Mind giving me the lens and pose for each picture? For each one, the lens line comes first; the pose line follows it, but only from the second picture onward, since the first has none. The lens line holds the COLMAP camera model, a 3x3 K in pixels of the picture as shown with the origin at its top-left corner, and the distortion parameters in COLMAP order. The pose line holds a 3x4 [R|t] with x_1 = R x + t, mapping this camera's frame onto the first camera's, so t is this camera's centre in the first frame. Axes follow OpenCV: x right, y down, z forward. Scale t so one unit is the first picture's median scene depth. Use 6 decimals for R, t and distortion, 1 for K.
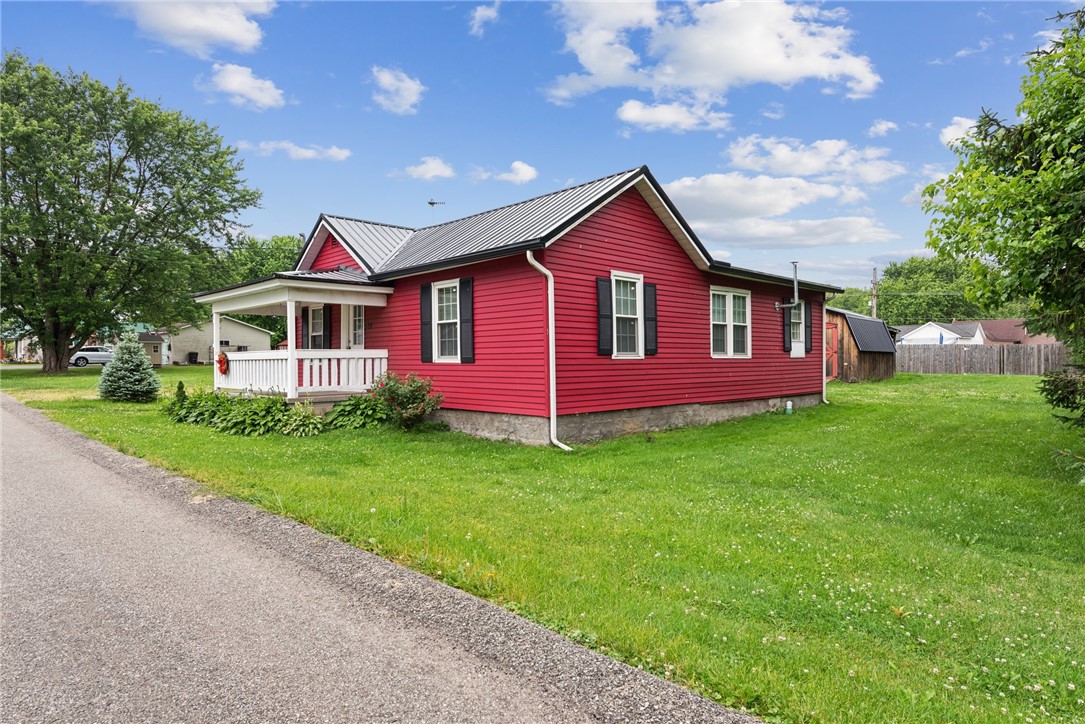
lens RADIAL K [[619.8, 0, 504.3], [0, 619.8, 352.6], [0, 0, 1]] dist [0.014373, -0.000700]
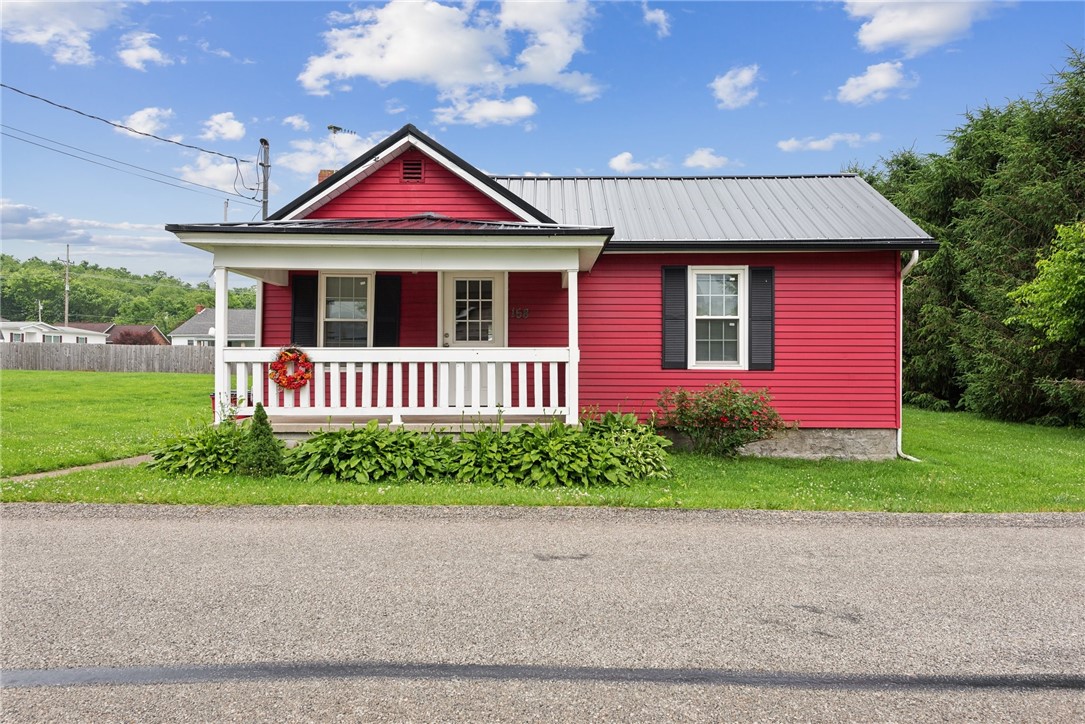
lens RADIAL K [[766.1, 0, 542.5], [0, 766.1, 362.0], [0, 0, 1]] dist [0.002398, 0.000417]
pose [[0.708373, 0.013911, 0.705701, -0.914432], [-0.014697, 0.999880, -0.004957, 0.014310], [-0.705686, -0.006861, 0.708492, 0.457369]]
